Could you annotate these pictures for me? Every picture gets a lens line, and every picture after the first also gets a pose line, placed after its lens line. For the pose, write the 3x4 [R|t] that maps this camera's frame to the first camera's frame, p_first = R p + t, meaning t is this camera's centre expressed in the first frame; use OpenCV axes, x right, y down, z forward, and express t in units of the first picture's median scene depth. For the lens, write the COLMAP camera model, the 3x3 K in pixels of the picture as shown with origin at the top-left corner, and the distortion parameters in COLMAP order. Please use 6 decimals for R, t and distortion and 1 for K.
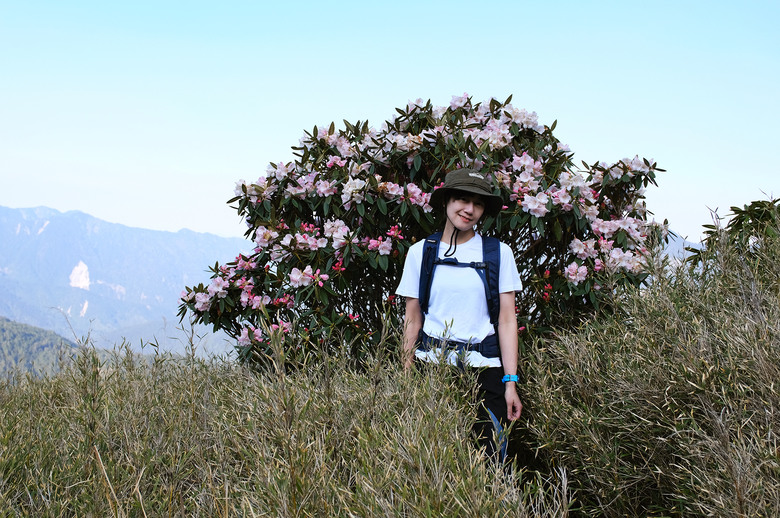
lens RADIAL K [[735.6, 0, 381.8], [0, 735.6, 242.2], [0, 0, 1]] dist [-0.014095, 0.000000]
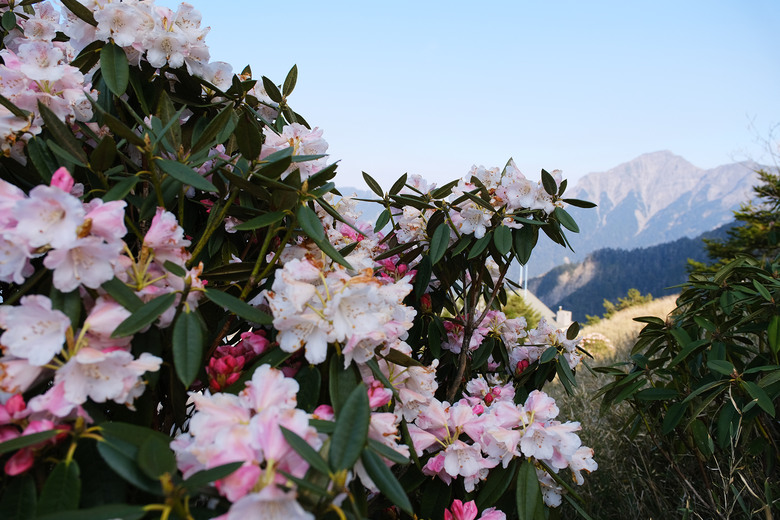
lens RADIAL K [[592.6, 0, 393.8], [0, 592.6, 253.0], [0, 0, 1]] dist [0.004400, 0.000114]
pose [[0.947763, -0.059919, 0.313297, 0.204688], [0.037313, 0.996281, 0.077665, -0.100661], [-0.316786, -0.061918, 0.946474, 0.761617]]
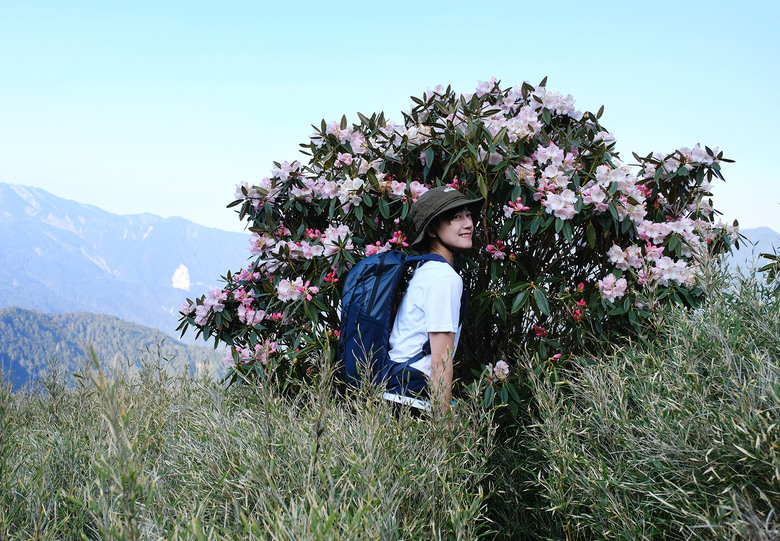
lens RADIAL K [[719.5, 0, 372.9], [0, 719.5, 257.3], [0, 0, 1]] dist [-0.003298, 0.000000]
pose [[0.991470, -0.002800, -0.130307, 0.089819], [0.005063, 0.999842, 0.017045, -0.005711], [0.130239, -0.017560, 0.991327, 0.146476]]
